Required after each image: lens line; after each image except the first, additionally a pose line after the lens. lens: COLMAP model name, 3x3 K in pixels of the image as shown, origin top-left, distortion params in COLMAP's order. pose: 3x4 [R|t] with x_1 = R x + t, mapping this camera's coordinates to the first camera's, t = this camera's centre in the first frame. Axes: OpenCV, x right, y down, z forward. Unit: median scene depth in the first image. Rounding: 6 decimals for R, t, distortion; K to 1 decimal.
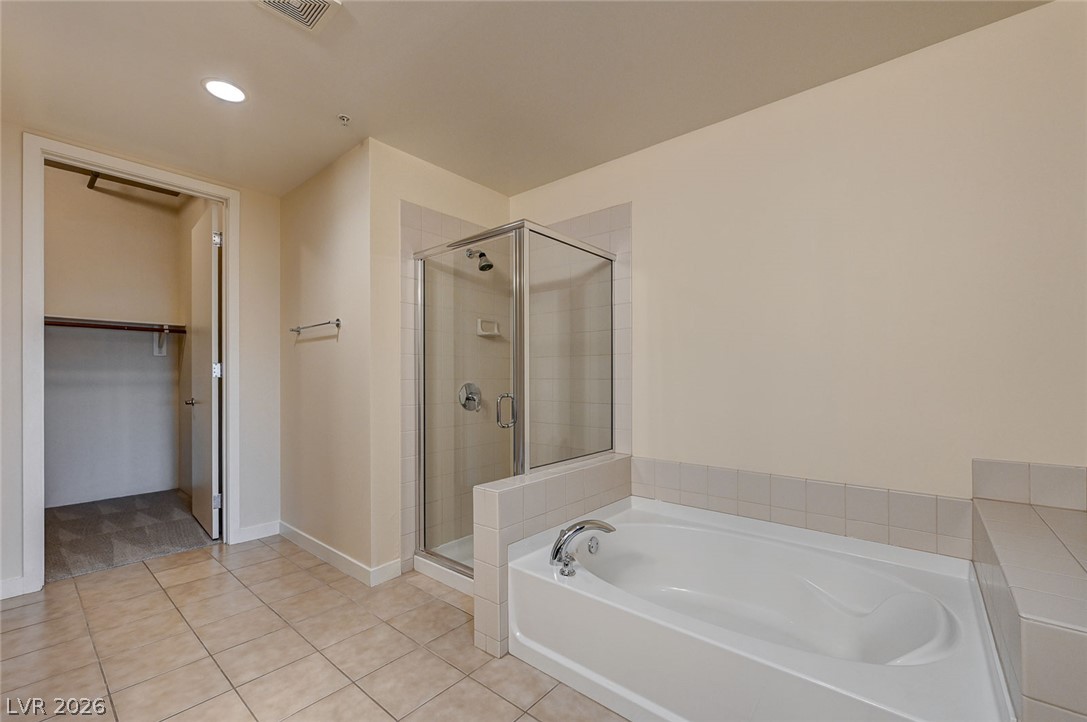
lens RADIAL K [[448.0, 0, 544.2], [0, 448.0, 367.2], [0, 0, 1]] dist [-0.001616, 0.000179]
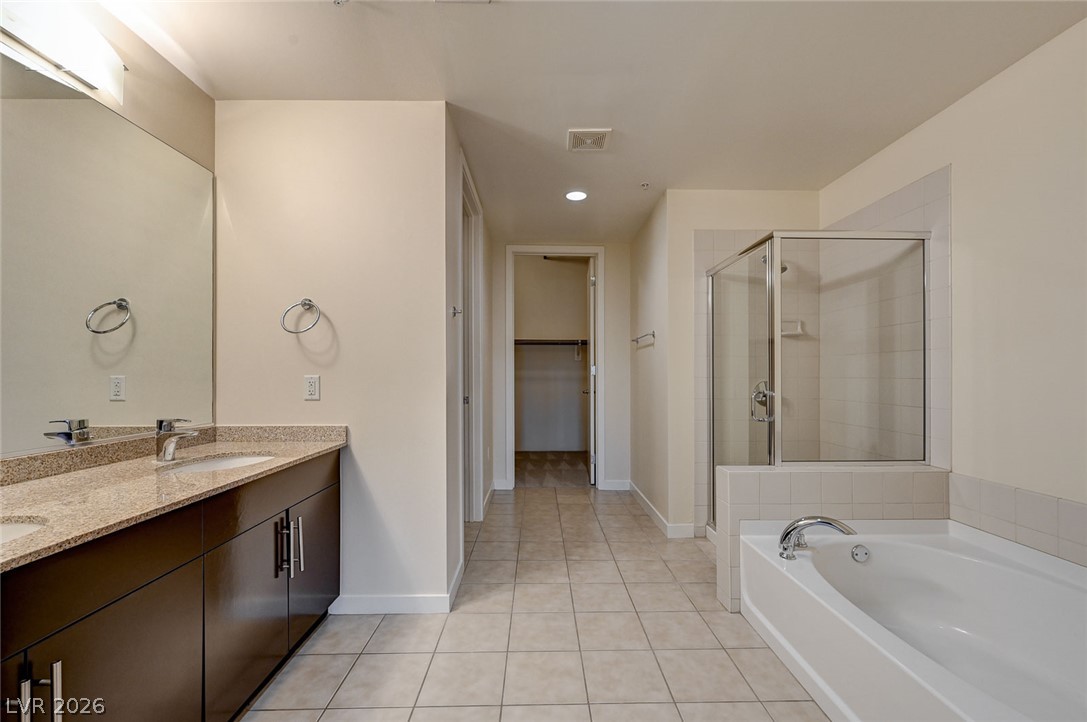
lens RADIAL K [[433.8, 0, 548.1], [0, 433.8, 357.2], [0, 0, 1]] dist [-0.000651, 0.000121]
pose [[0.668066, -0.027203, -0.743605, 0.285786], [0.012213, 0.999598, -0.025595, -0.001709], [0.744002, 0.008018, 0.668129, -0.083921]]
